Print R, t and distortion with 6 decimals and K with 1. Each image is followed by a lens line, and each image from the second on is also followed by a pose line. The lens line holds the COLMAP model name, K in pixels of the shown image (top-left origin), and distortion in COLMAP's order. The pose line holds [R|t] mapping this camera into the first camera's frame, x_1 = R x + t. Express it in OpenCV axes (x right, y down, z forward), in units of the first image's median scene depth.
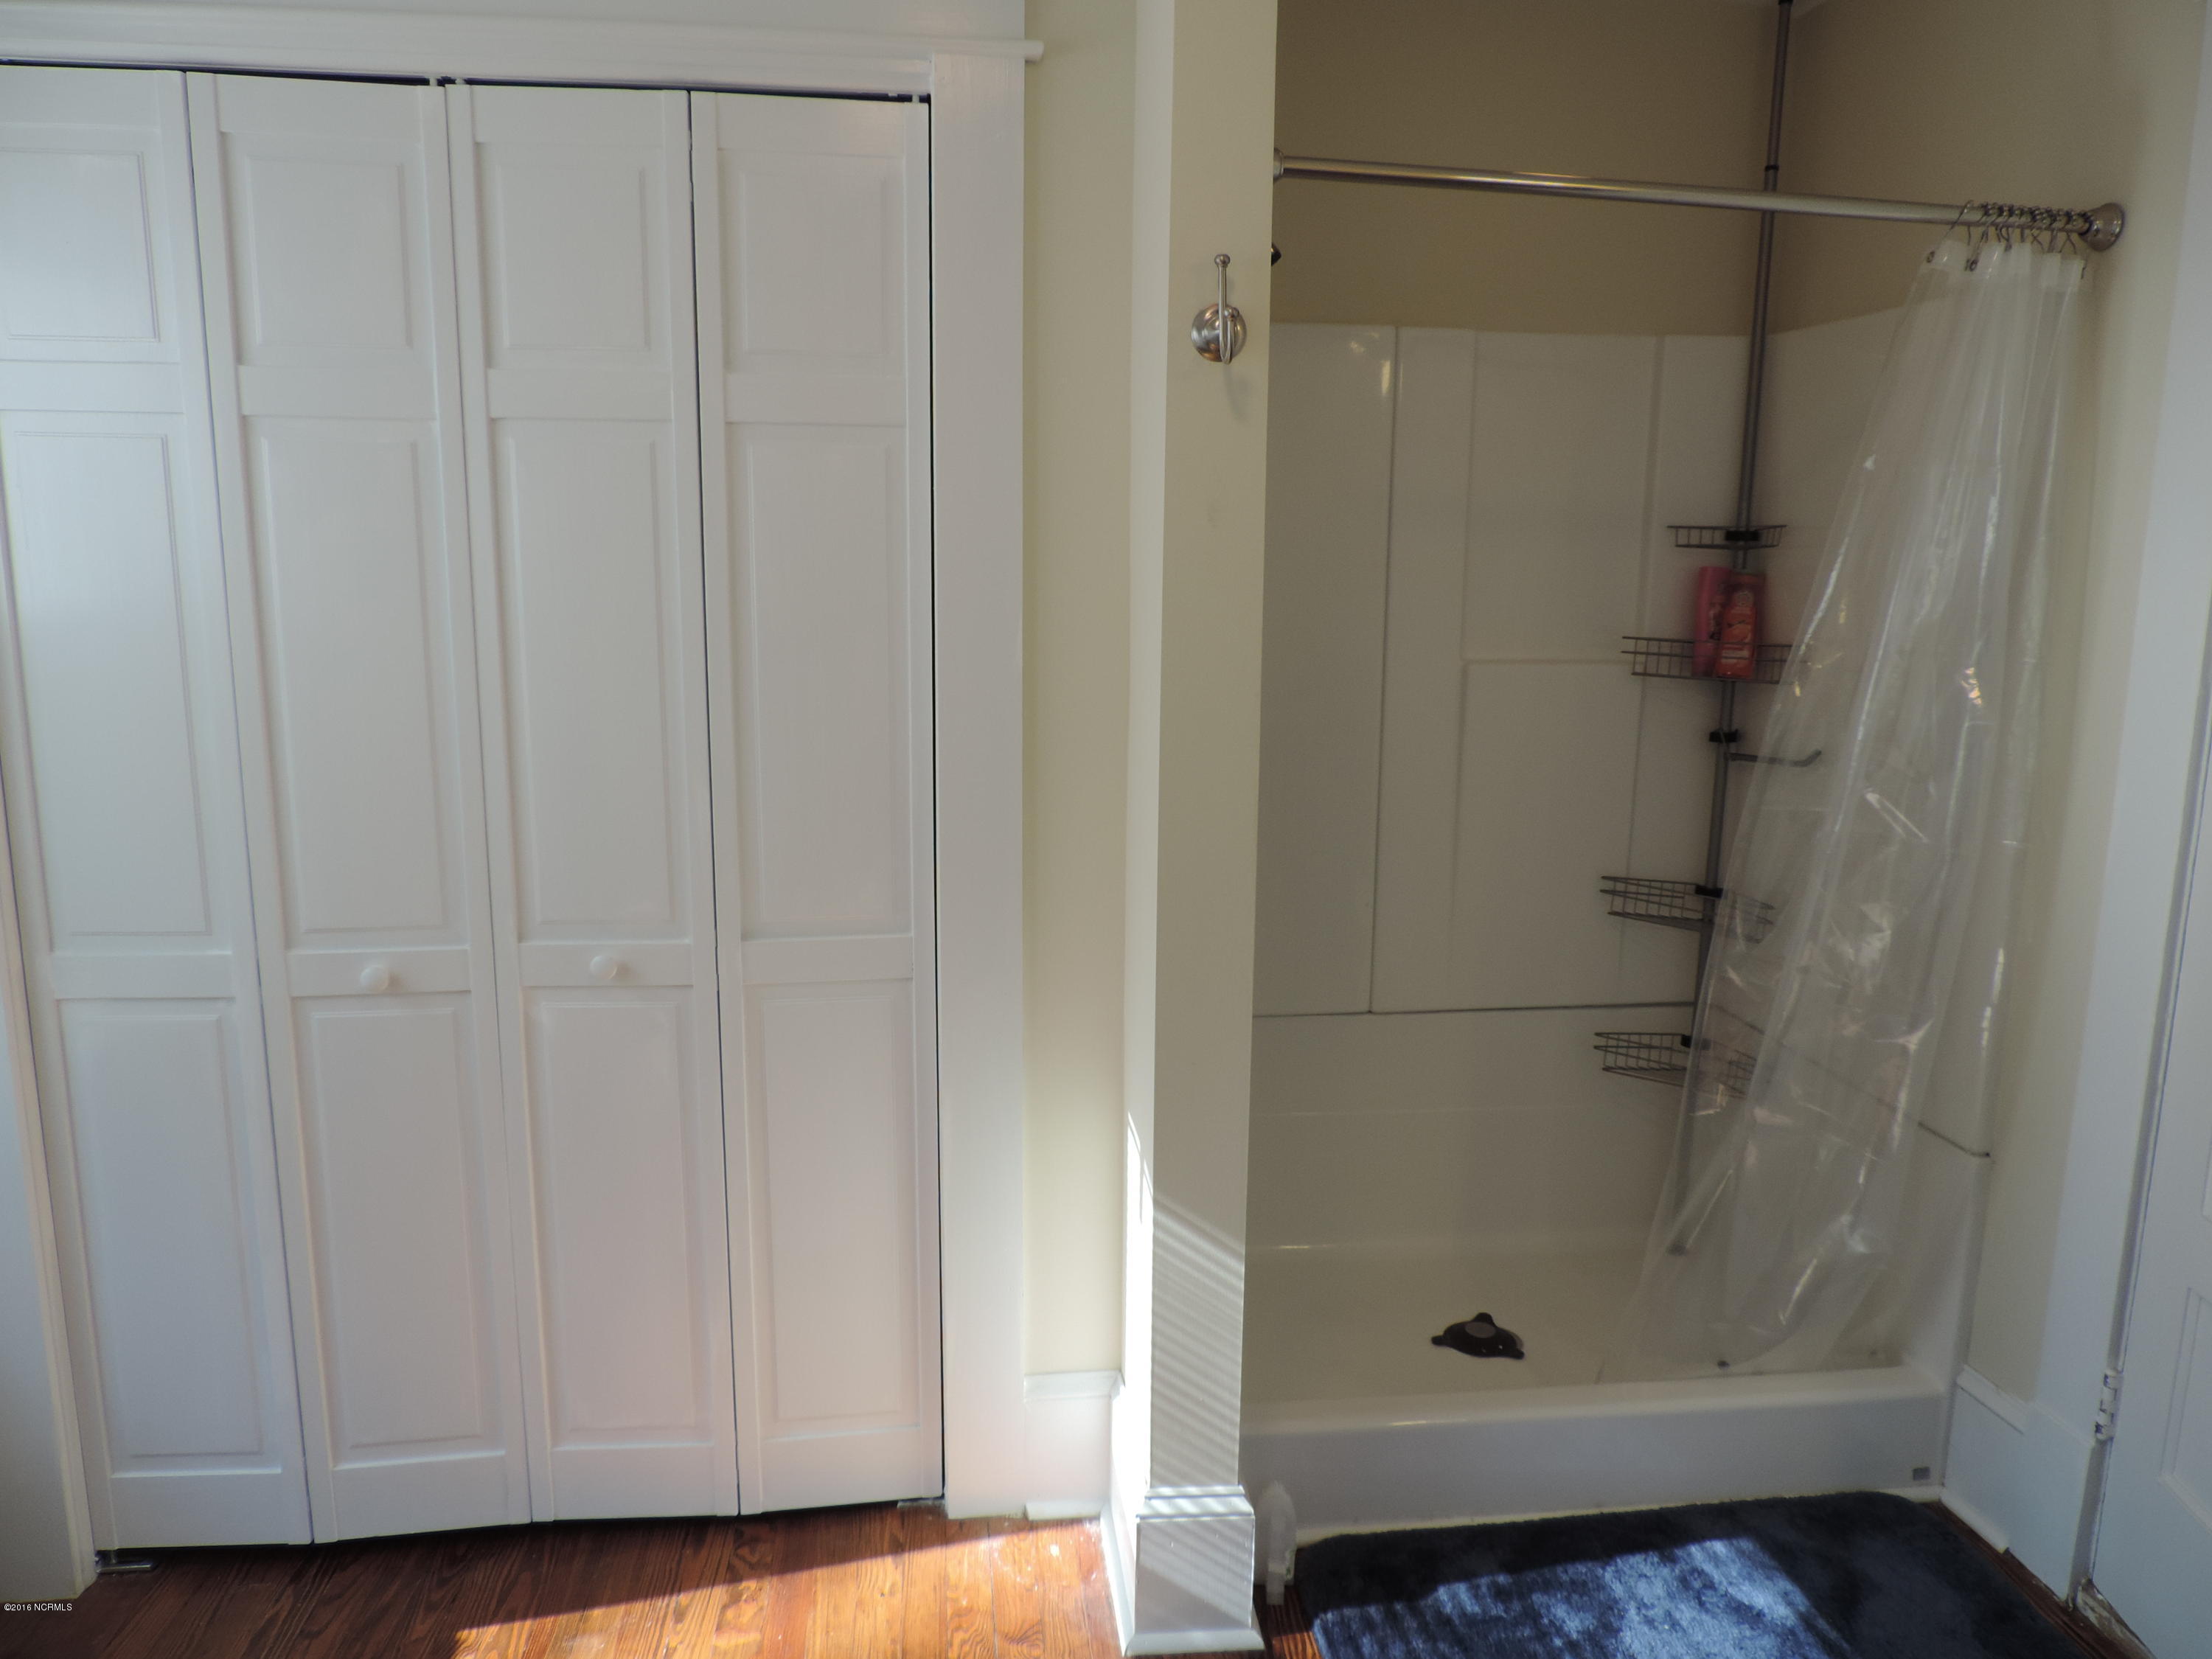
lens RADIAL K [[1567.6, 0, 1111.3], [0, 1567.6, 835.6], [0, 0, 1]] dist [-0.017852, -0.002491]
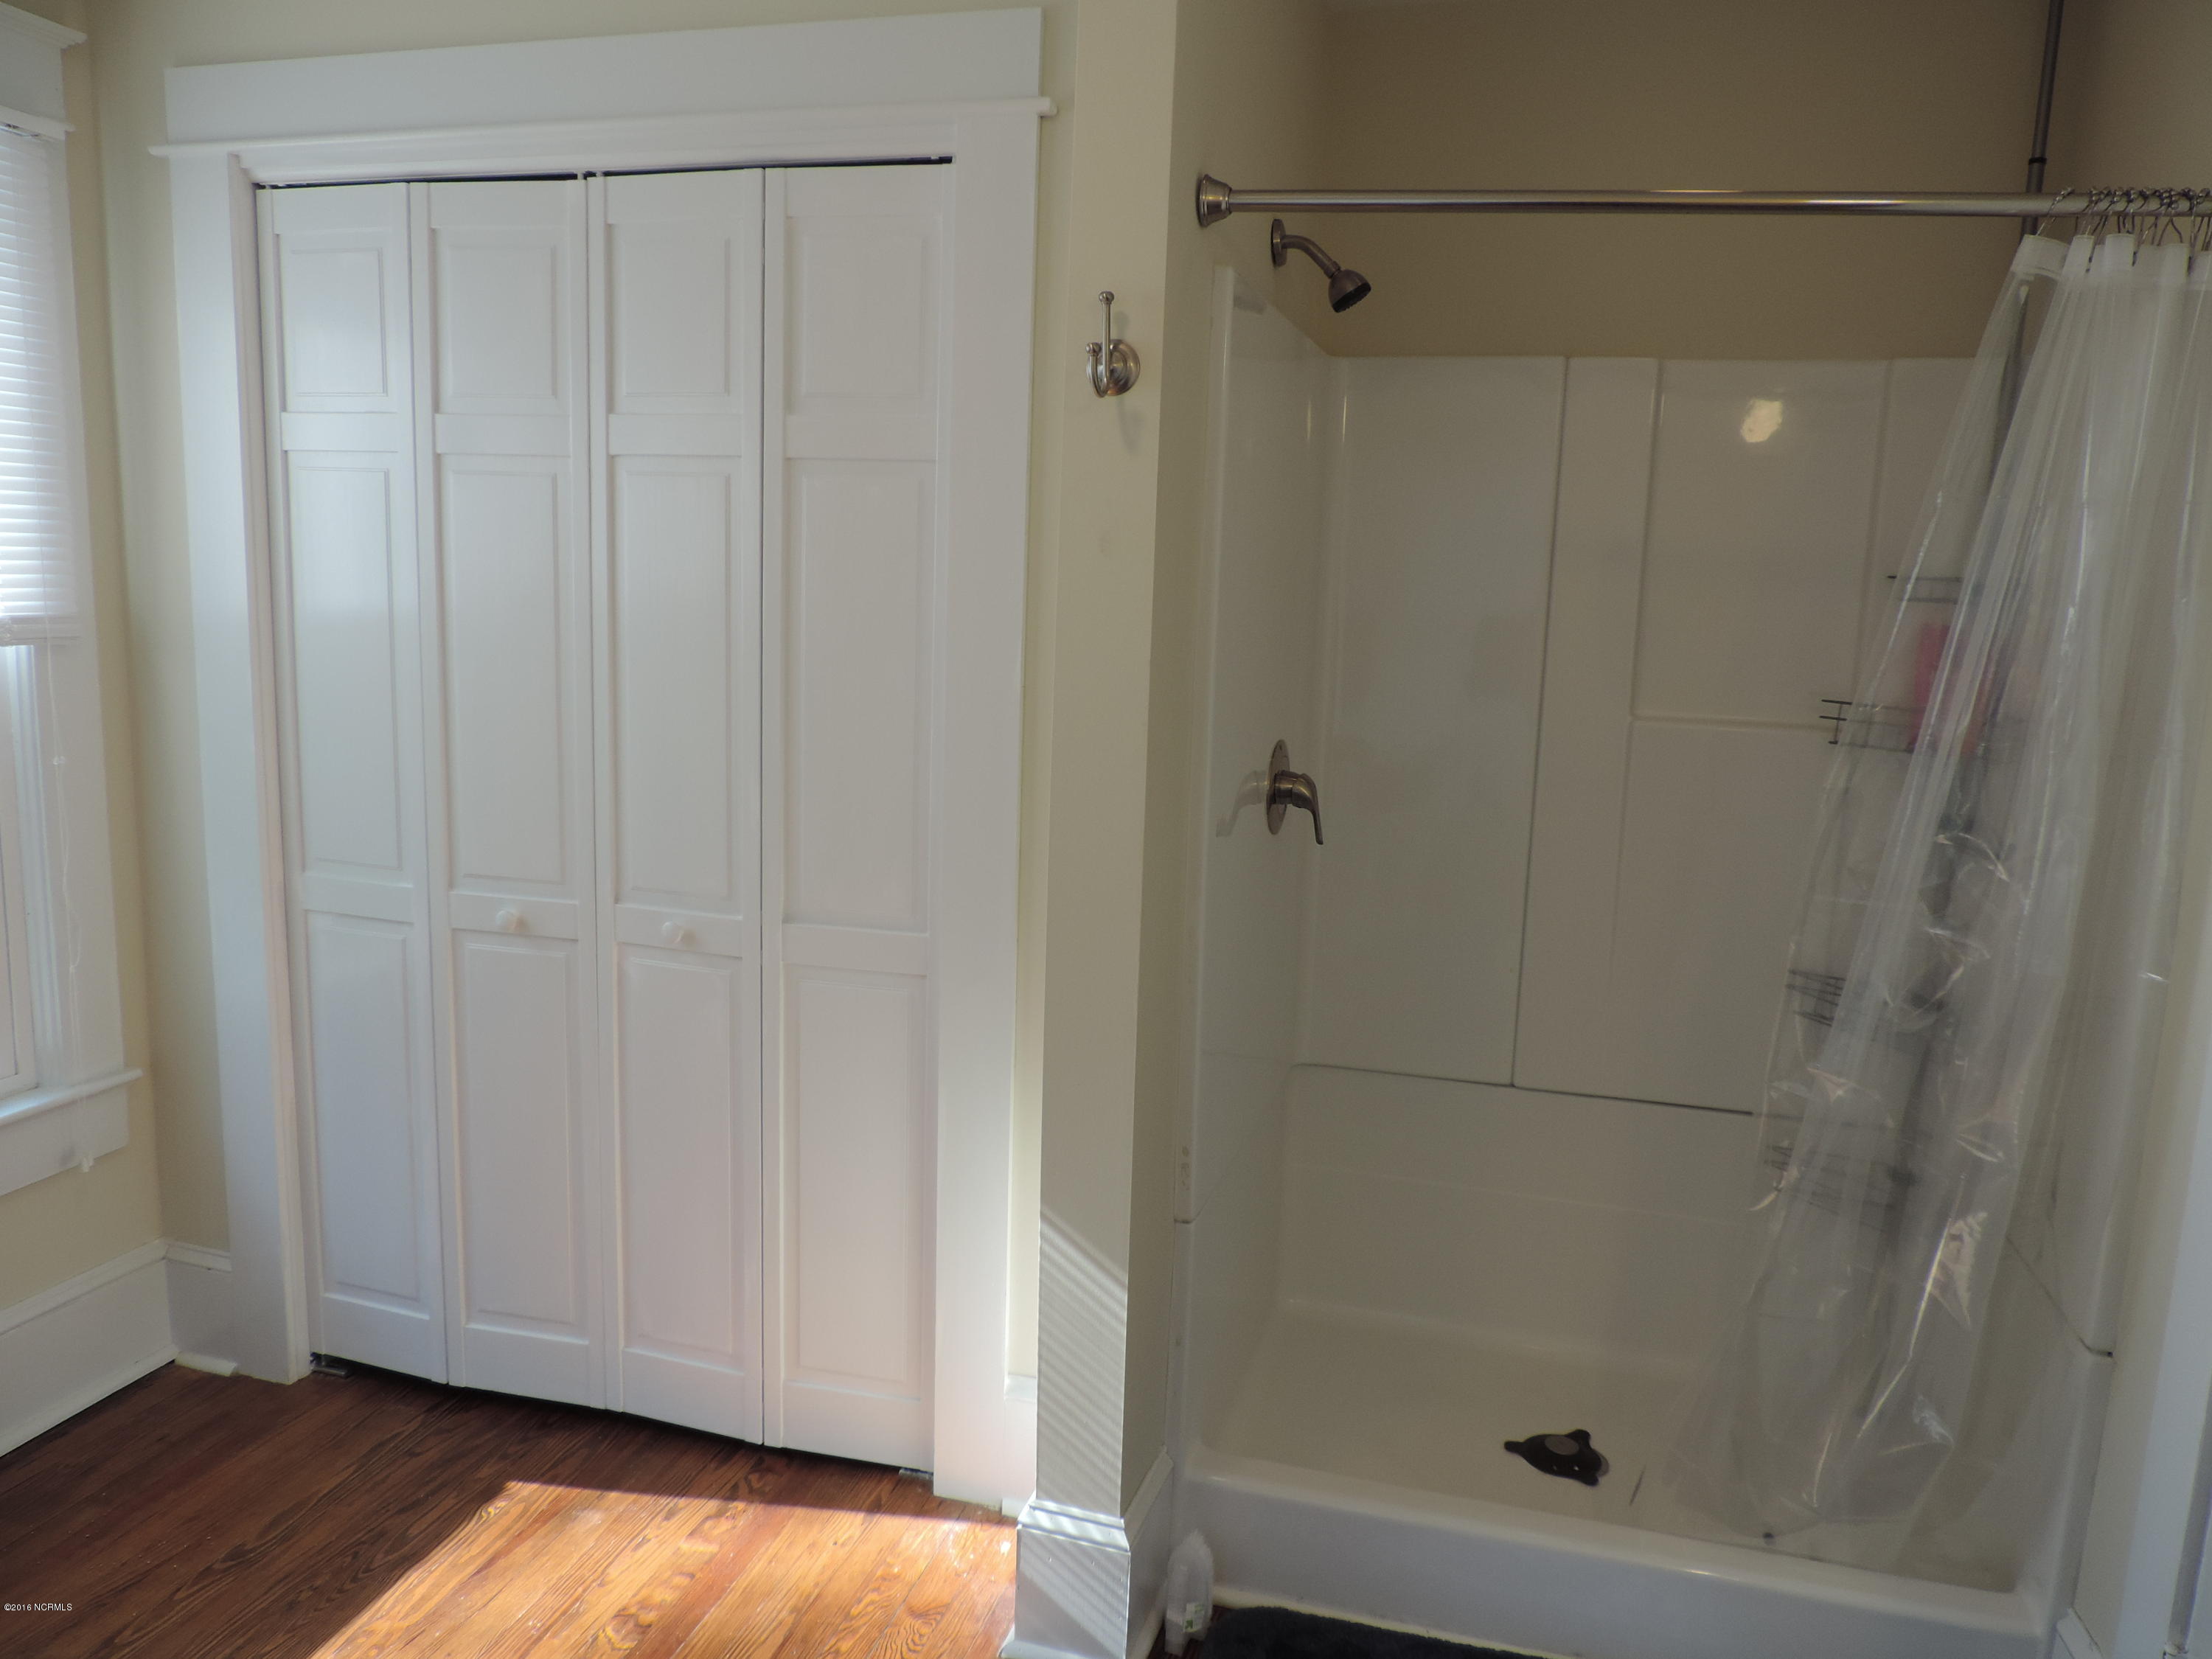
lens RADIAL K [[1567.6, 0, 1122.4], [0, 1567.6, 834.9], [0, 0, 1]] dist [-0.017852, -0.002491]
pose [[0.924115, 0.085267, -0.372478, 0.395546], [-0.095794, 0.995353, -0.009809, -0.006860], [0.369911, 0.044746, 0.927989, 0.055448]]
